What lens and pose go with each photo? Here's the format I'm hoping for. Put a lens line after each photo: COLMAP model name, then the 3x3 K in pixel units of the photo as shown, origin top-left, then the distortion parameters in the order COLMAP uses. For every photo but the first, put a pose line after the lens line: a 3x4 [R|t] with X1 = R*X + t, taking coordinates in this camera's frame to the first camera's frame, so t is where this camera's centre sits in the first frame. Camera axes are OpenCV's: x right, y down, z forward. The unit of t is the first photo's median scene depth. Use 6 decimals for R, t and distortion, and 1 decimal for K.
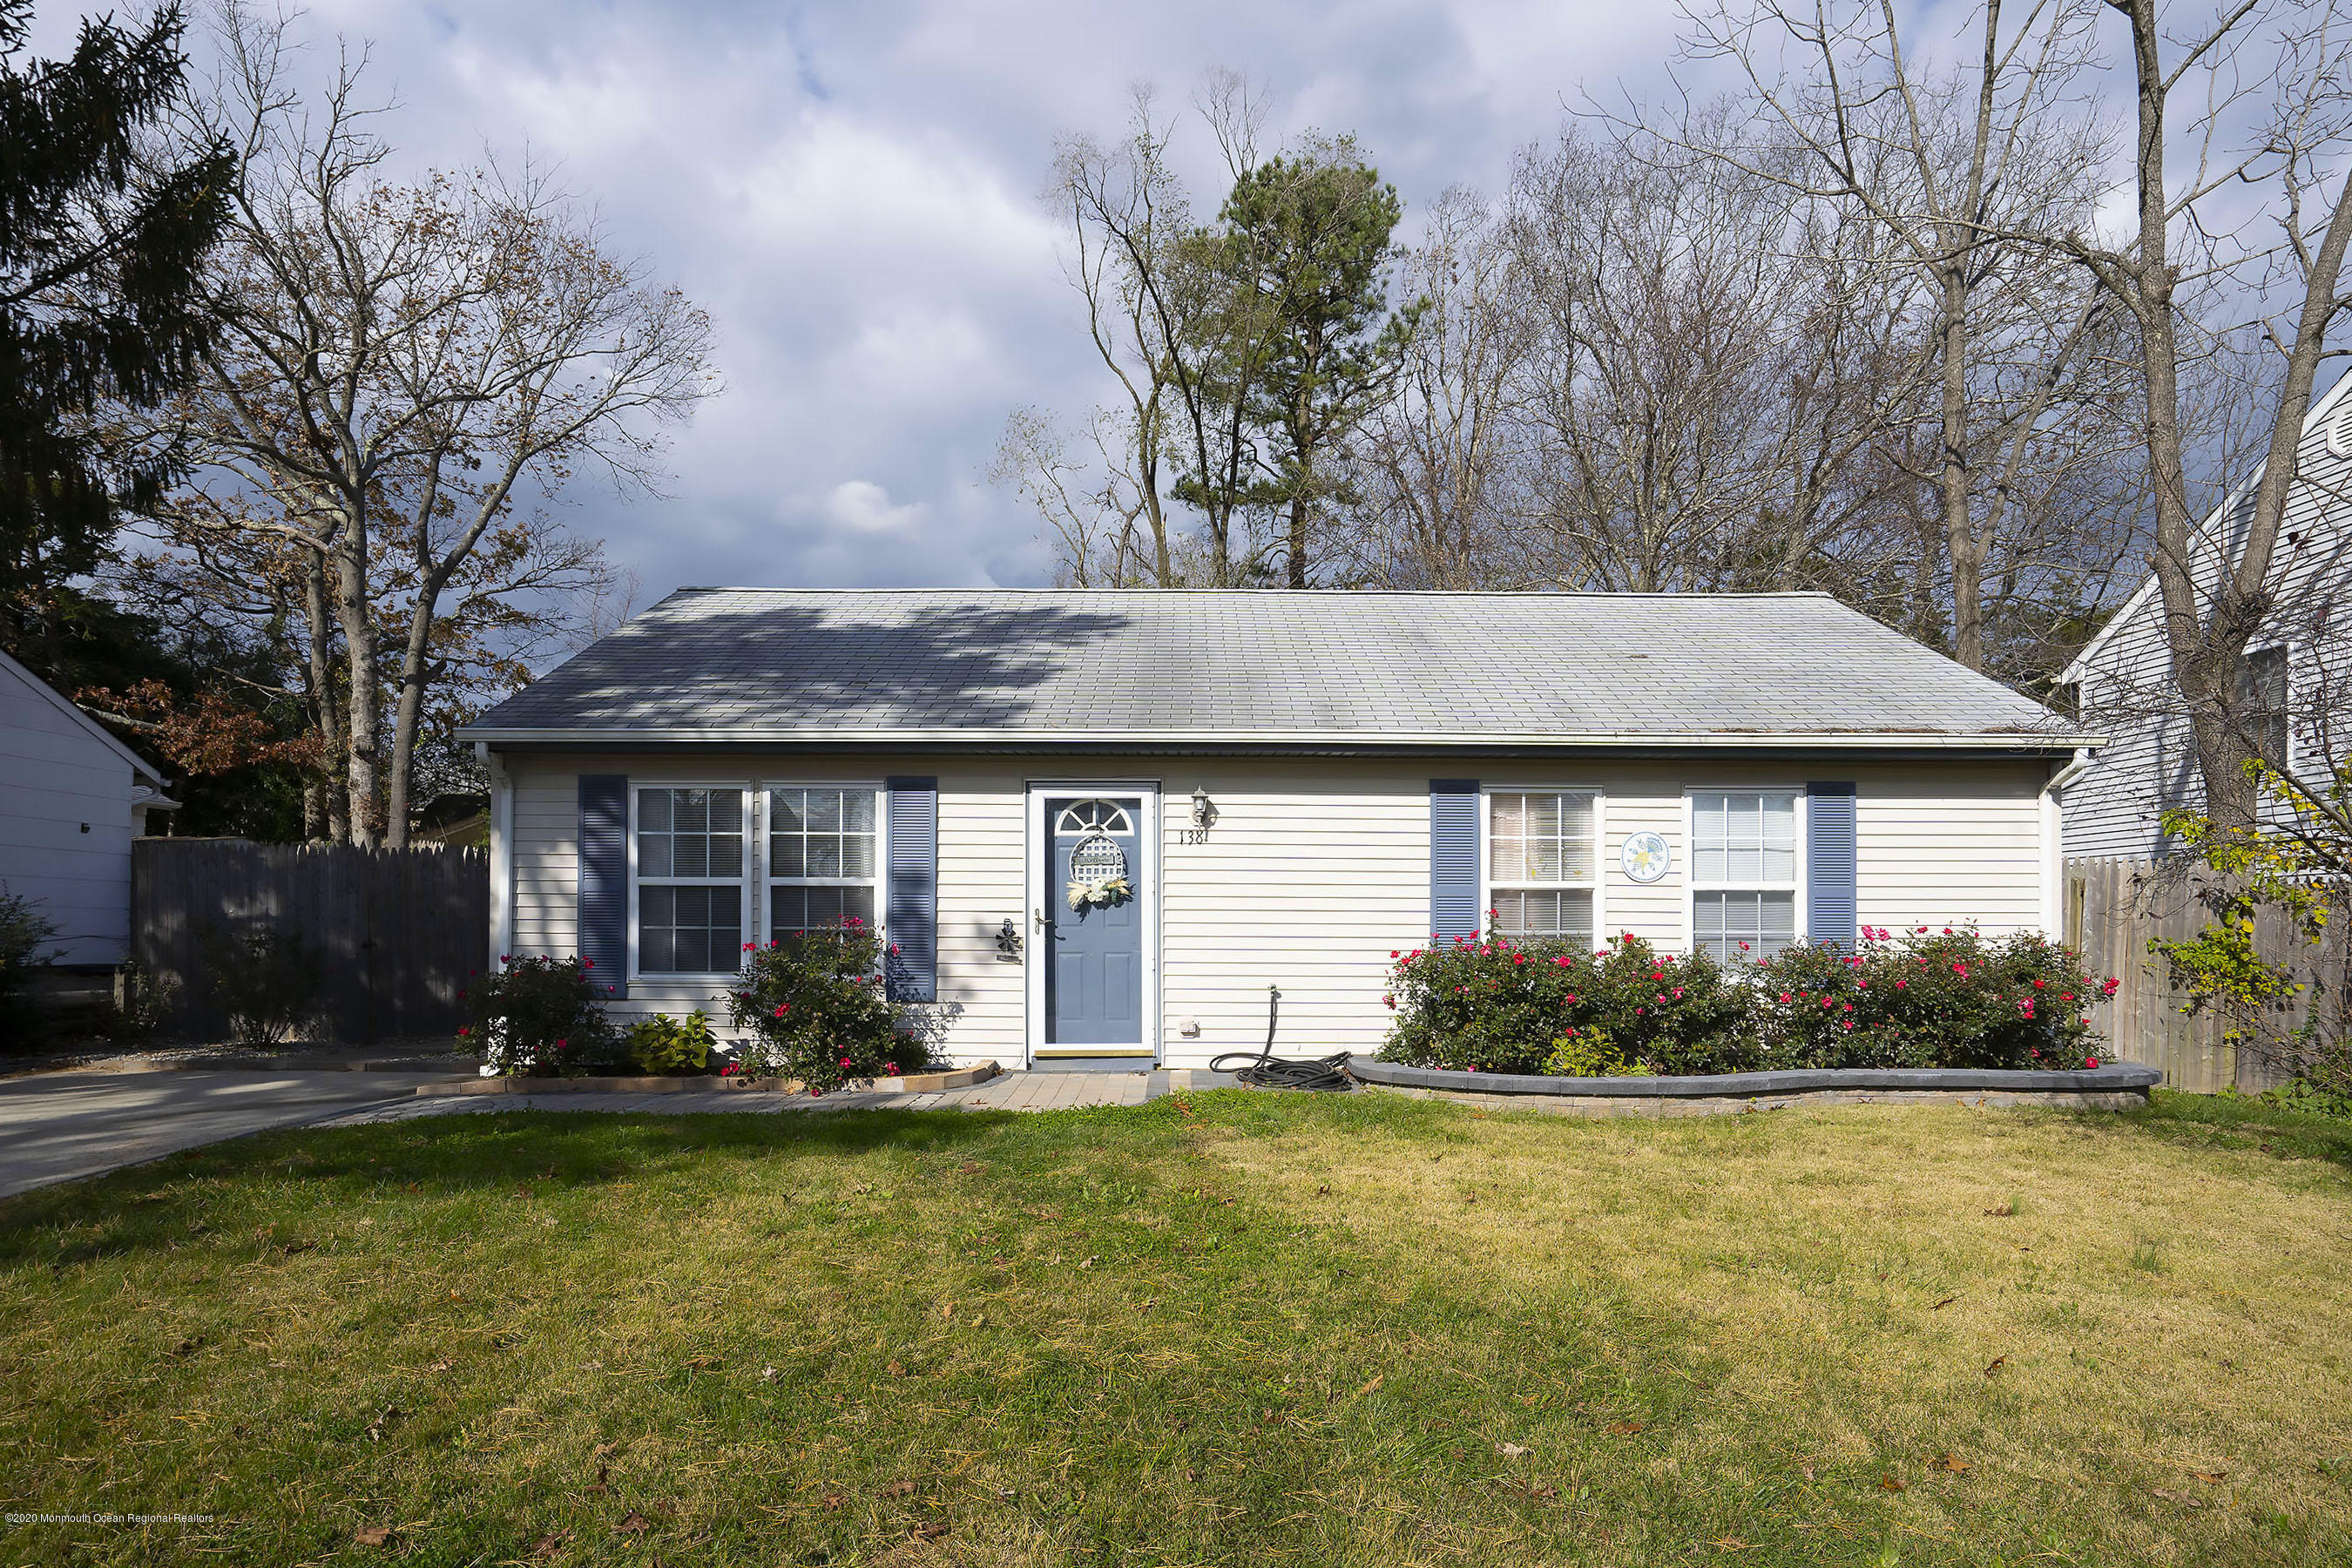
lens RADIAL K [[1301.0, 0, 1180.9], [0, 1301.0, 930.2], [0, 0, 1]] dist [-0.006256, -0.000319]
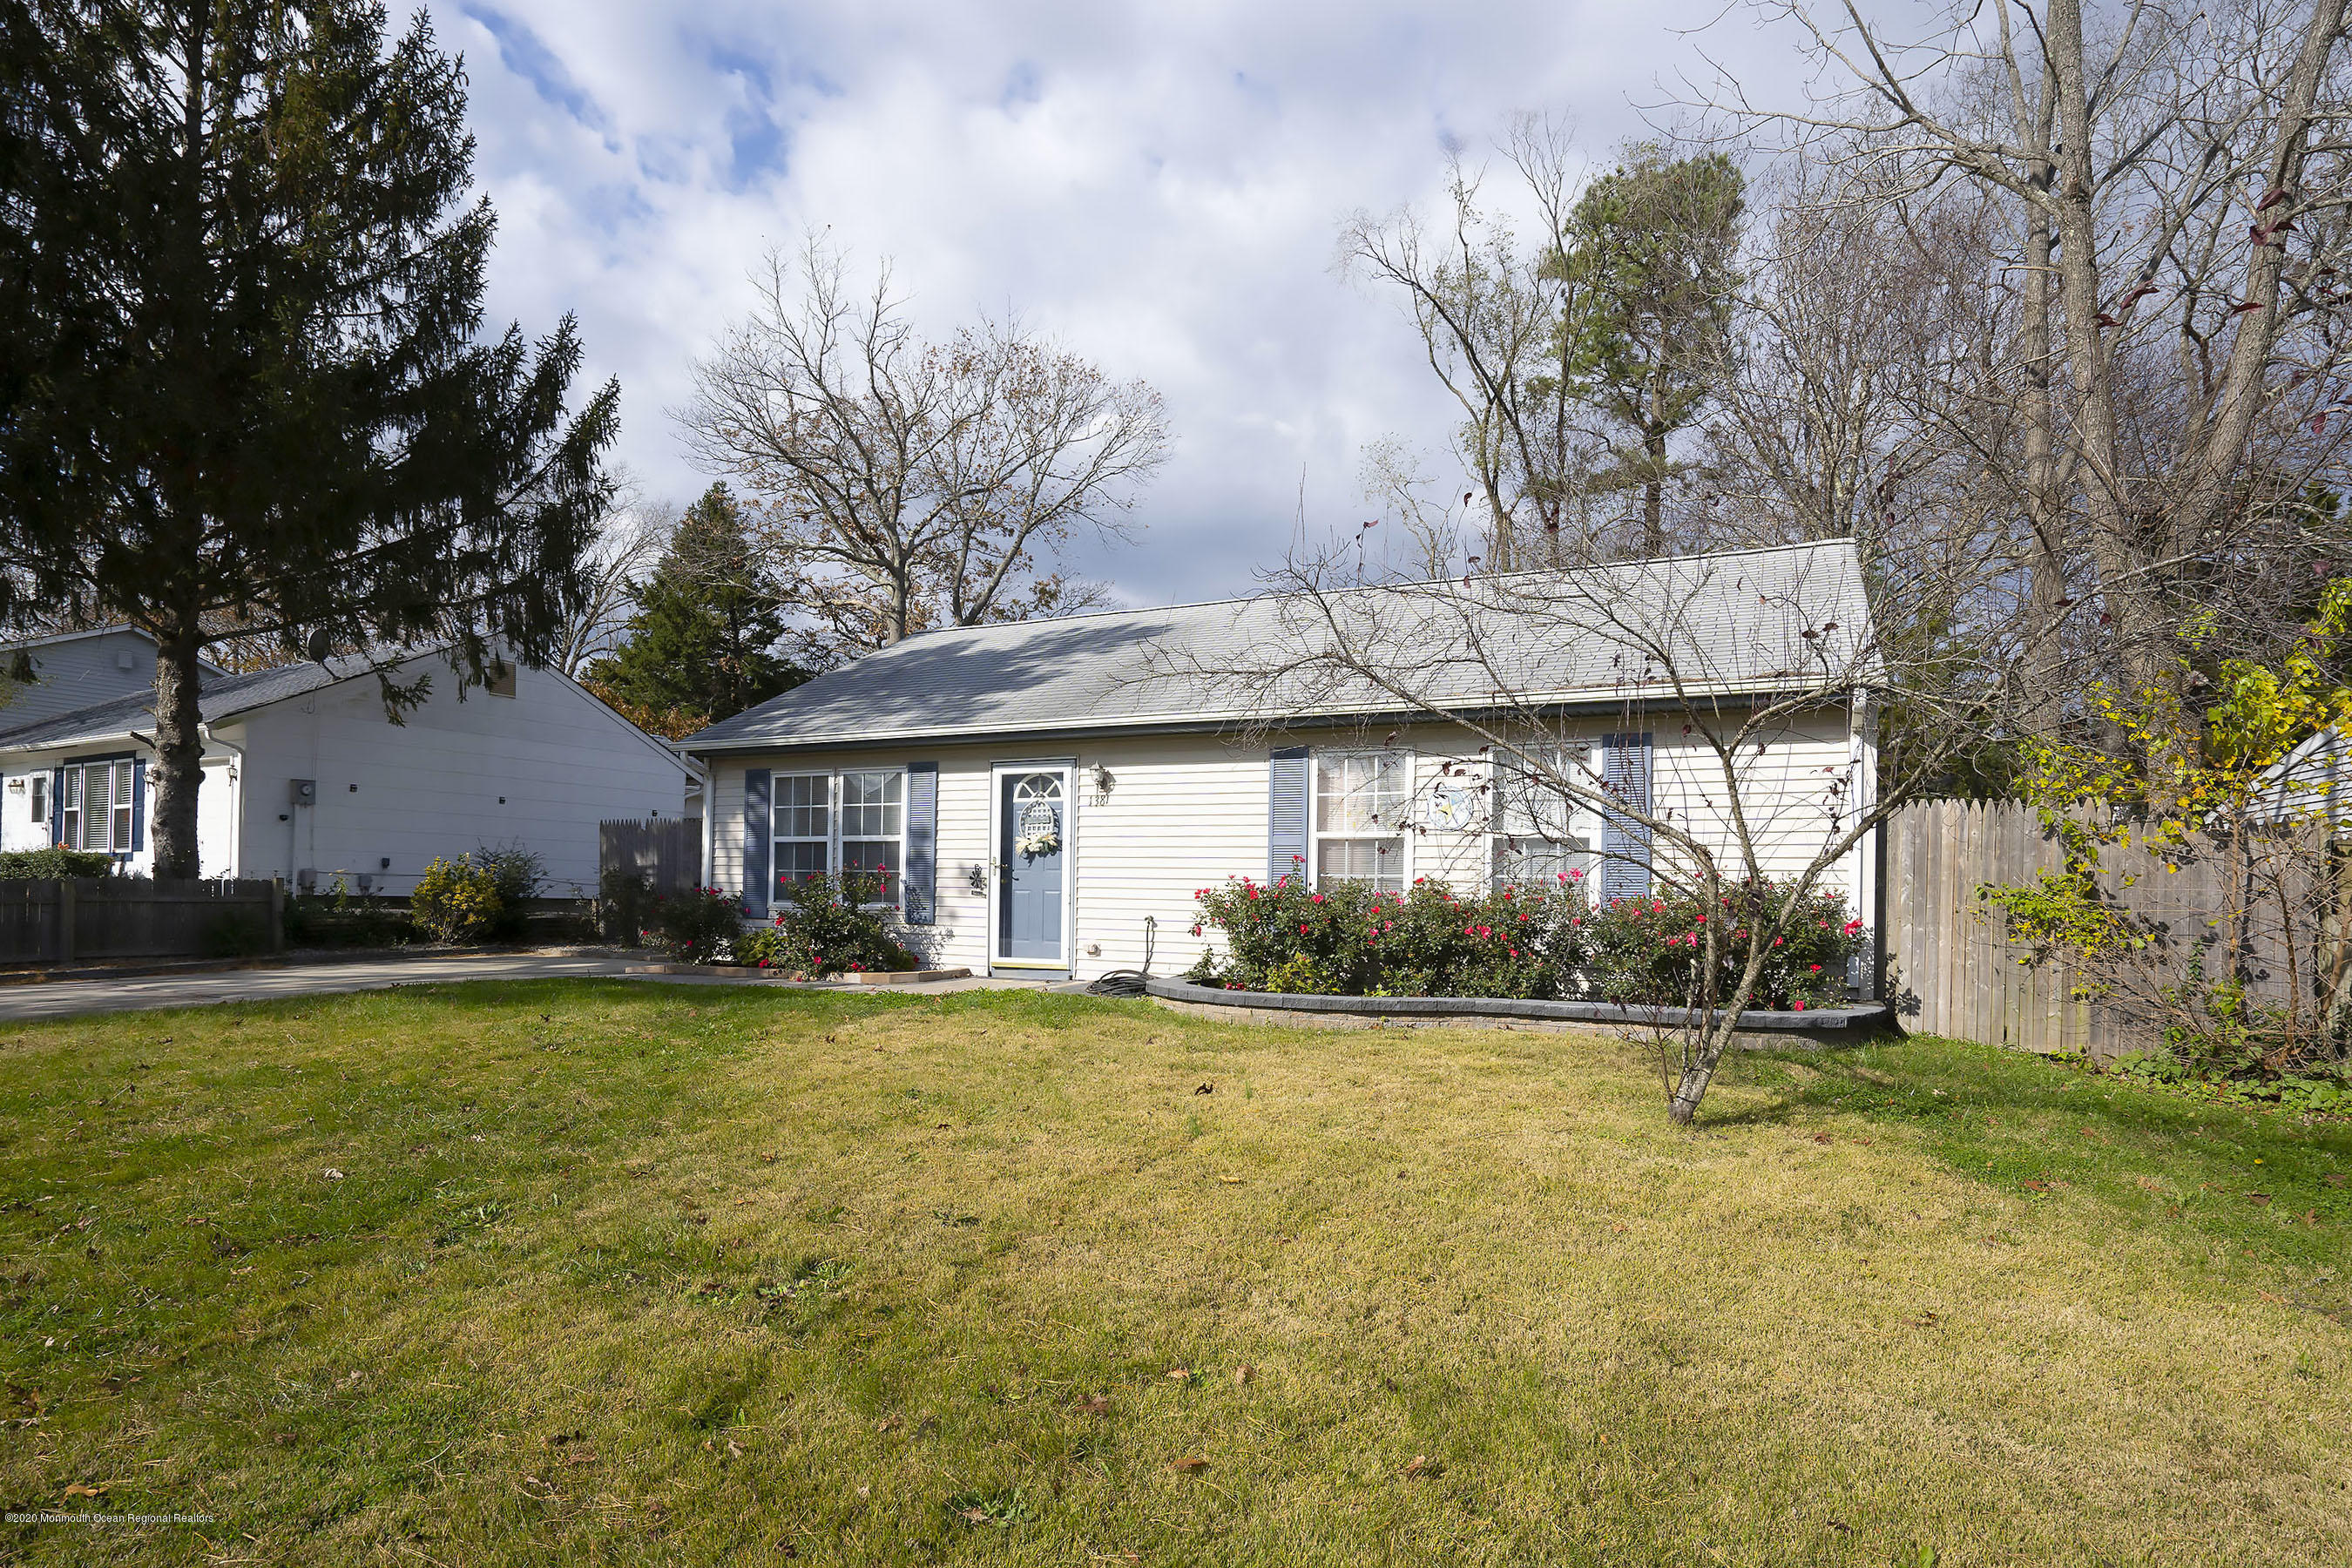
lens RADIAL K [[1141.5, 0, 1174.6], [0, 1141.5, 886.0], [0, 0, 1]] dist [-0.003018, -0.000180]
pose [[0.906377, 0.007395, -0.422406, 0.555276], [-0.008537, 0.999963, -0.000812, 0.013242], [0.422384, 0.004342, 0.906406, 0.006763]]
